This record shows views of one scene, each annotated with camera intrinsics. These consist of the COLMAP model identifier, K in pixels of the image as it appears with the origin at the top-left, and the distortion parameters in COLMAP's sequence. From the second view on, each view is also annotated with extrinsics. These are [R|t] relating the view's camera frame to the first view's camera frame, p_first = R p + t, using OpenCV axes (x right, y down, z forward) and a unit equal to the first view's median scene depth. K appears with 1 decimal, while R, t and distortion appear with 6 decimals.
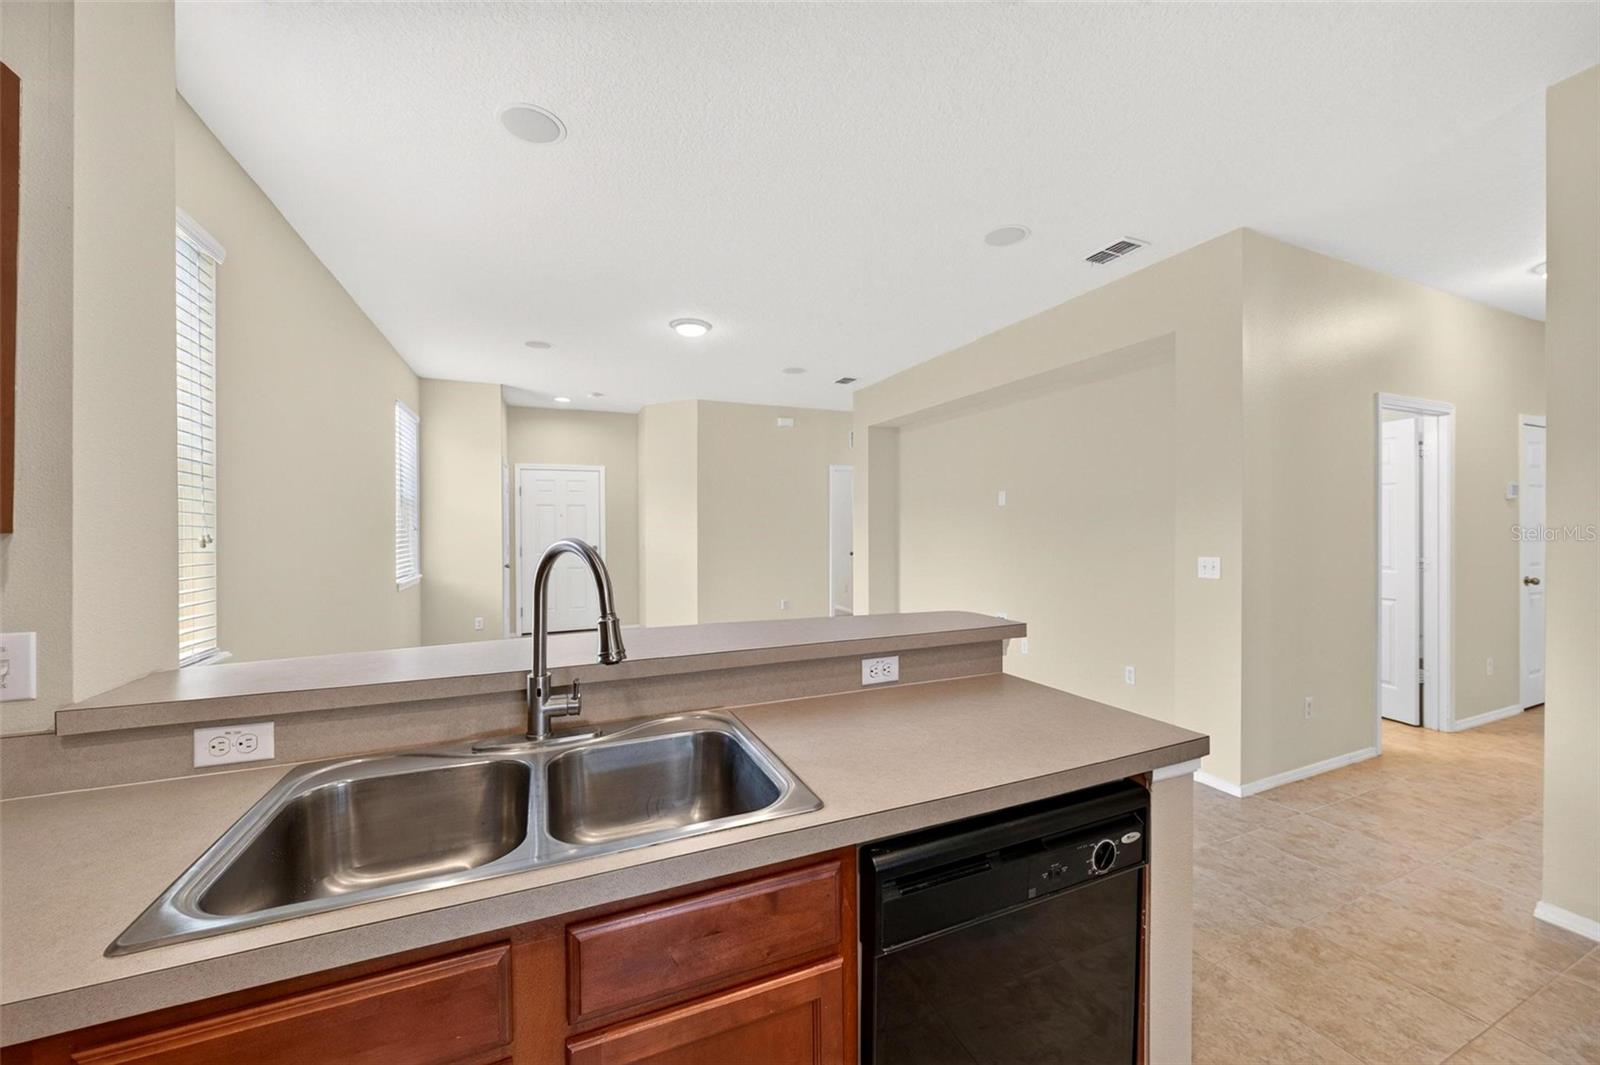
lens RADIAL K [[606.1, 0, 808.4], [0, 606.1, 528.3], [0, 0, 1]] dist [-0.007533, -0.000044]
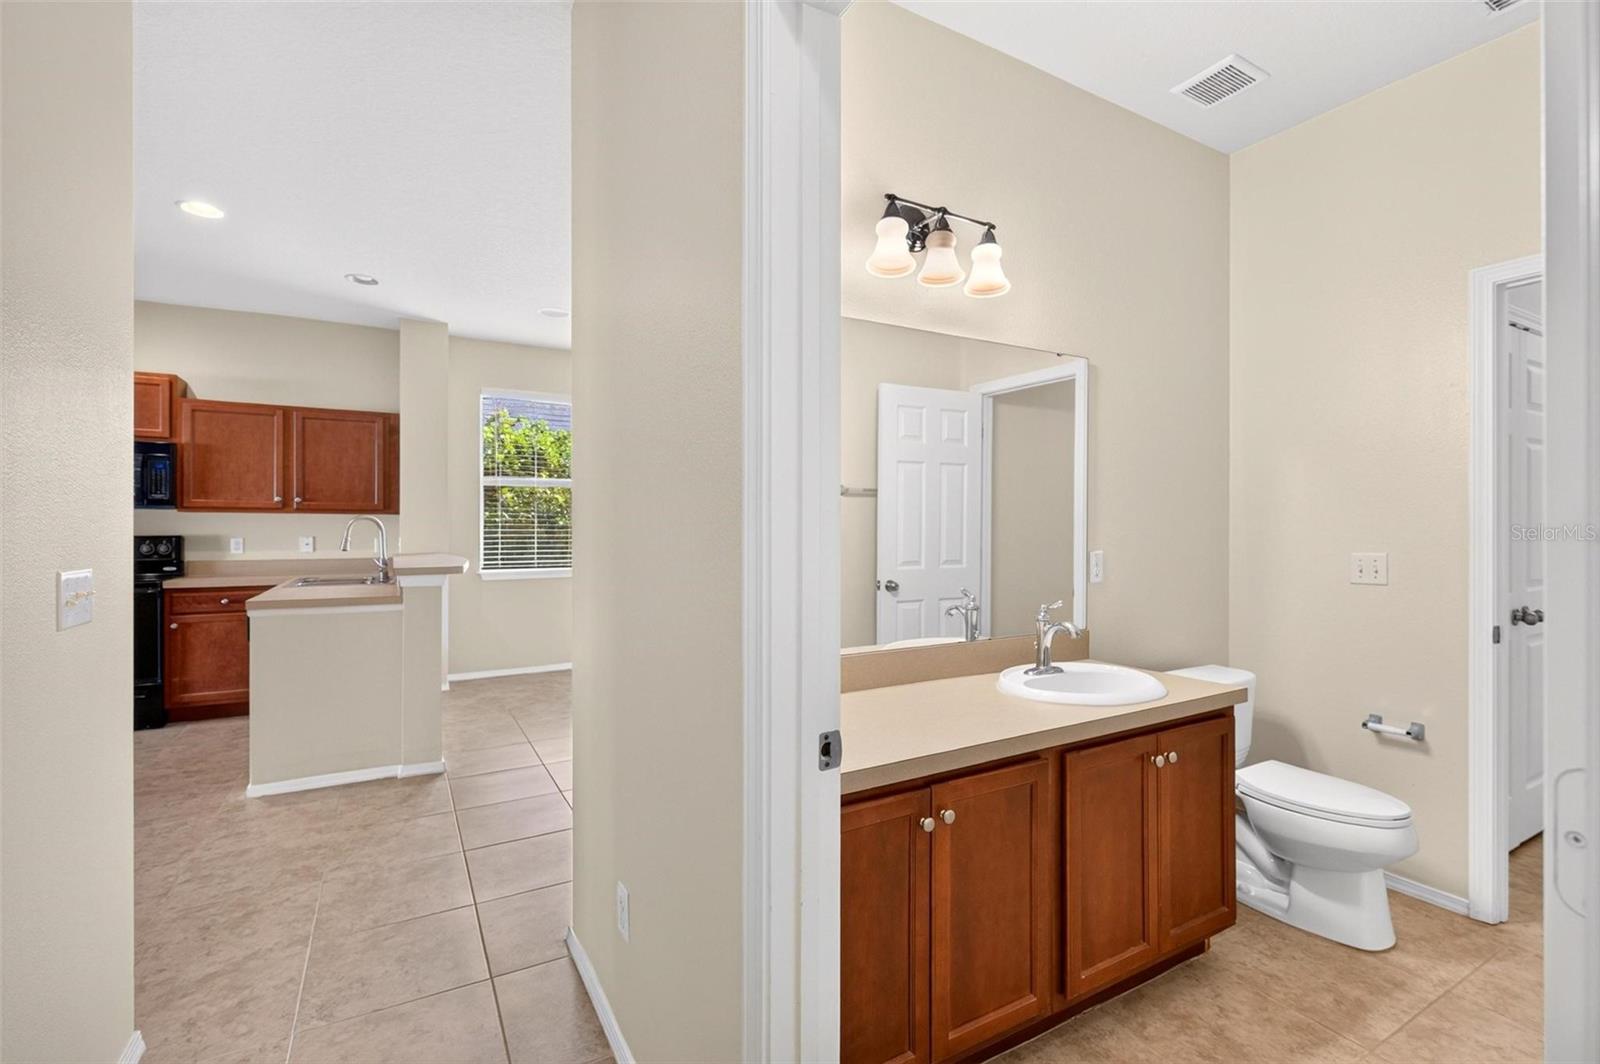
lens RADIAL K [[723.2, 0, 807.6], [0, 723.2, 526.8], [0, 0, 1]] dist [0.001711, -0.002584]
pose [[0.106819, 0.004788, -0.994267, 2.144389], [-0.007796, 0.999962, 0.003978, 0.026270], [0.994248, 0.007327, 0.106852, 1.685275]]
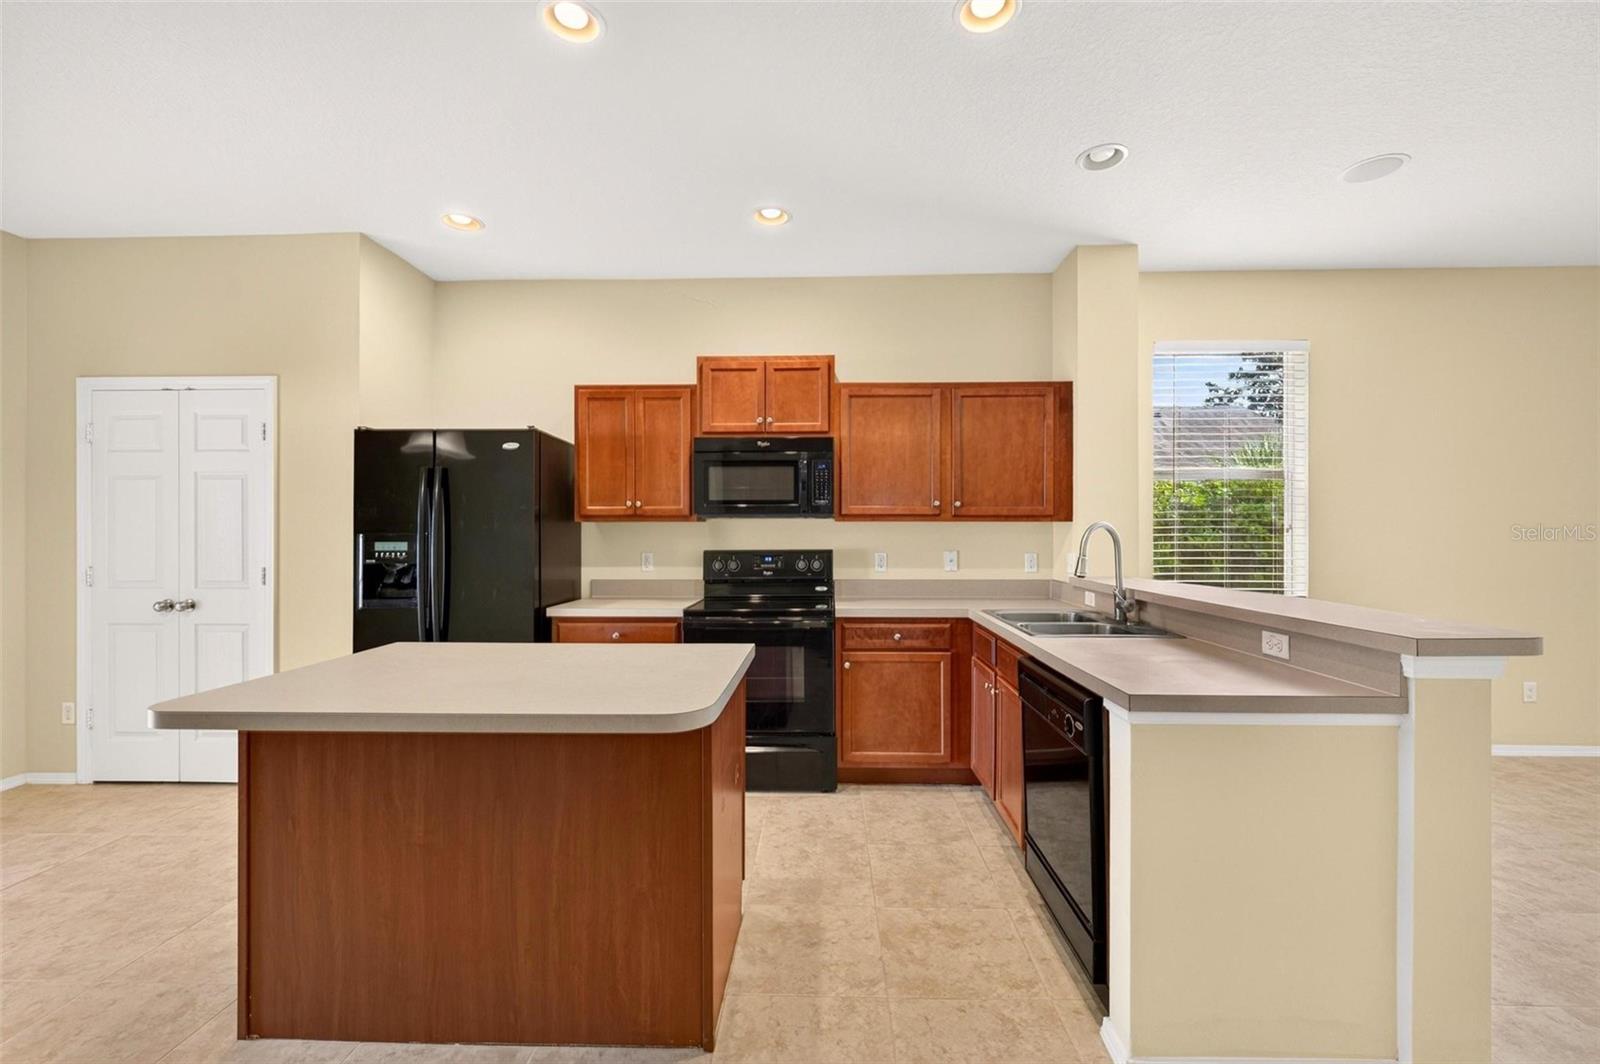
lens RADIAL K [[654.2, 0, 804.7], [0, 654.2, 535.6], [0, 0, 1]] dist [-0.003946, 0.000884]
pose [[-0.434165, 0.008745, -0.900791, 1.215863], [-0.000917, 0.999948, 0.010149, 0.023643], [0.900833, 0.005232, -0.434135, 0.597737]]
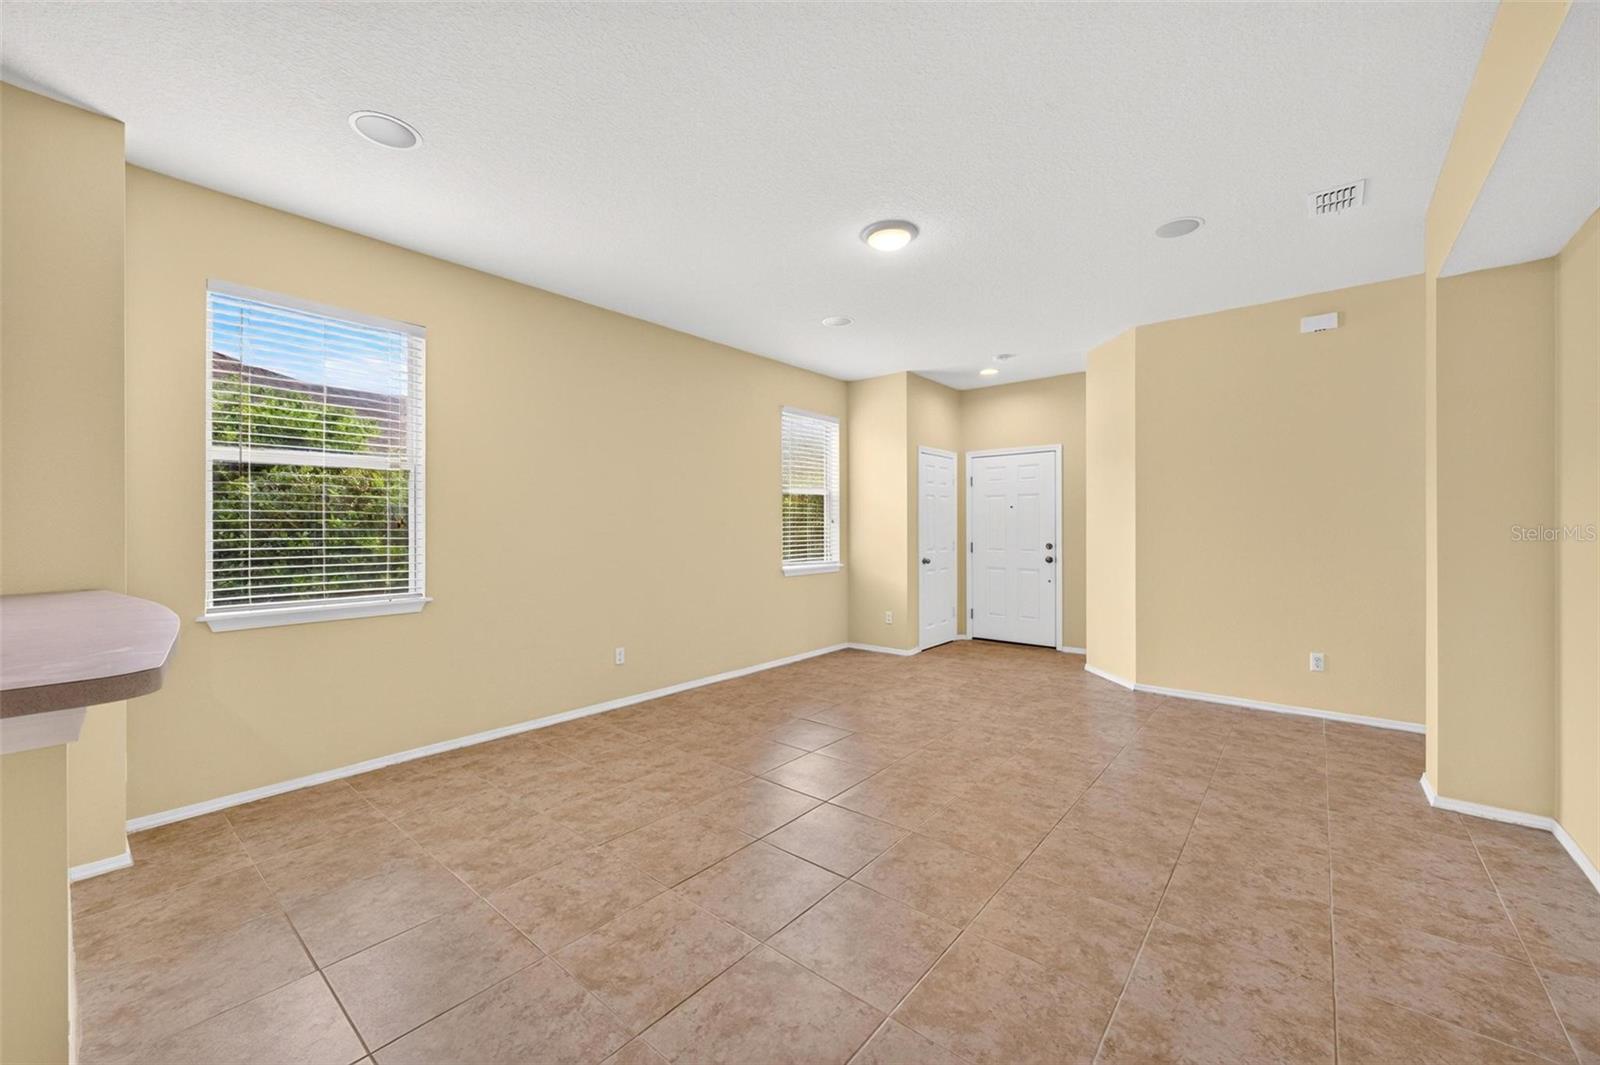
lens RADIAL K [[623.1, 0, 809.1], [0, 623.1, 523.6], [0, 0, 1]] dist [-0.001936, -0.000219]
pose [[0.451085, -0.000692, -0.892481, 0.912548], [-0.004945, 0.999982, -0.003275, 0.025860], [0.892467, 0.005891, 0.451074, 1.250466]]
